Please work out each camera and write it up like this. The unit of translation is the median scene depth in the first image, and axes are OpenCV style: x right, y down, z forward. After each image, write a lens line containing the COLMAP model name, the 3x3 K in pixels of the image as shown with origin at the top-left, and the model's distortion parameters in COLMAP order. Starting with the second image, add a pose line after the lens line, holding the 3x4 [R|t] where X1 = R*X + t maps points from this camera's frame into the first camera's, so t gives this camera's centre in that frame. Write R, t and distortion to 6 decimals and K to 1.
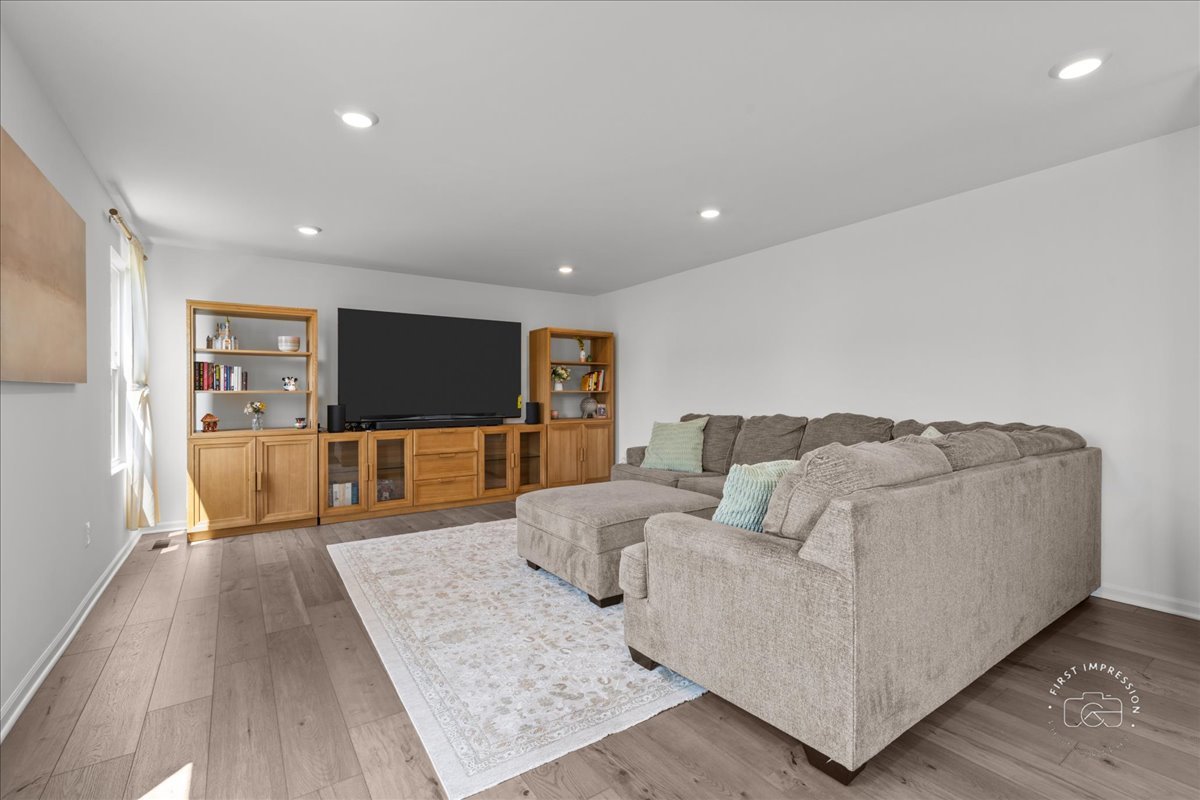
lens RADIAL K [[534.6, 0, 606.2], [0, 534.6, 398.4], [0, 0, 1]] dist [0.000575, -0.000402]
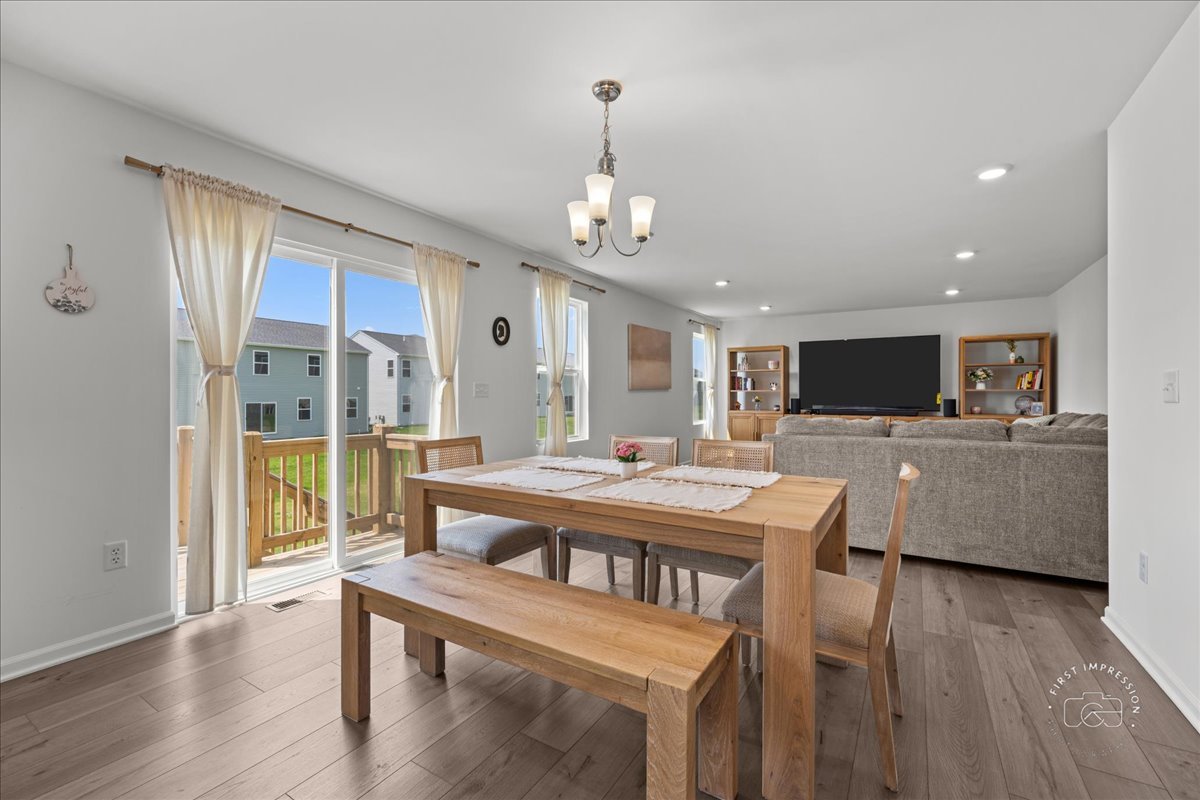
lens RADIAL K [[534.6, 0, 606.2], [0, 534.6, 398.4], [0, 0, 1]] dist [0.000575, -0.000402]
pose [[0.397657, 0.013983, -0.917427, 1.069183], [-0.006663, 0.999902, 0.012352, -0.006681], [0.917510, 0.001201, 0.397711, -0.323878]]
